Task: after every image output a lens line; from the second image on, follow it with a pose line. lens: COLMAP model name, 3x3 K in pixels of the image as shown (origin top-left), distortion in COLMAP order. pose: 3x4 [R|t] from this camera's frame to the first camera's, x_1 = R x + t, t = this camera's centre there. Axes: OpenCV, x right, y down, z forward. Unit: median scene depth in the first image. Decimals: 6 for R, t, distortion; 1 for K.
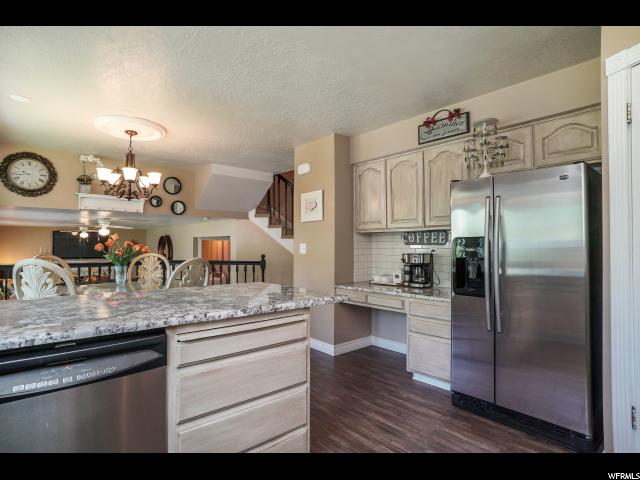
lens RADIAL K [[336.2, 0, 315.9], [0, 336.2, 239.0], [0, 0, 1]] dist [-0.063250, 0.017902]
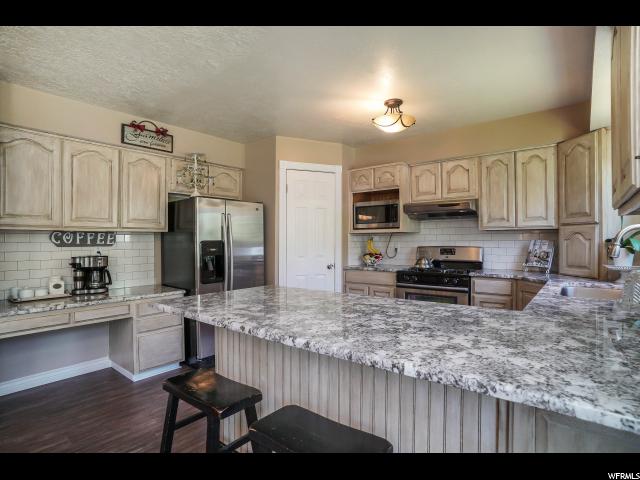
lens RADIAL K [[336.2, 0, 315.9], [0, 336.2, 239.0], [0, 0, 1]] dist [-0.063250, 0.017902]
pose [[-0.162097, 0.008538, 0.986738, -0.649974], [-0.014620, 0.999832, -0.011053, -0.001641], [-0.986667, -0.016217, -0.161945, 0.535124]]
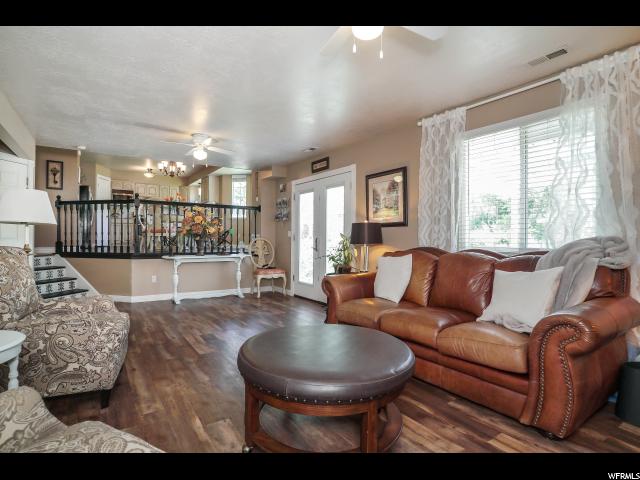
lens RADIAL K [[336.2, 0, 315.9], [0, 336.2, 239.0], [0, 0, 1]] dist [-0.063250, 0.017902]
pose [[-0.990936, -0.006619, 0.134174, -1.782879], [-0.008018, 0.999919, -0.009893, 0.295900], [-0.134097, -0.010879, -0.990908, 3.018155]]
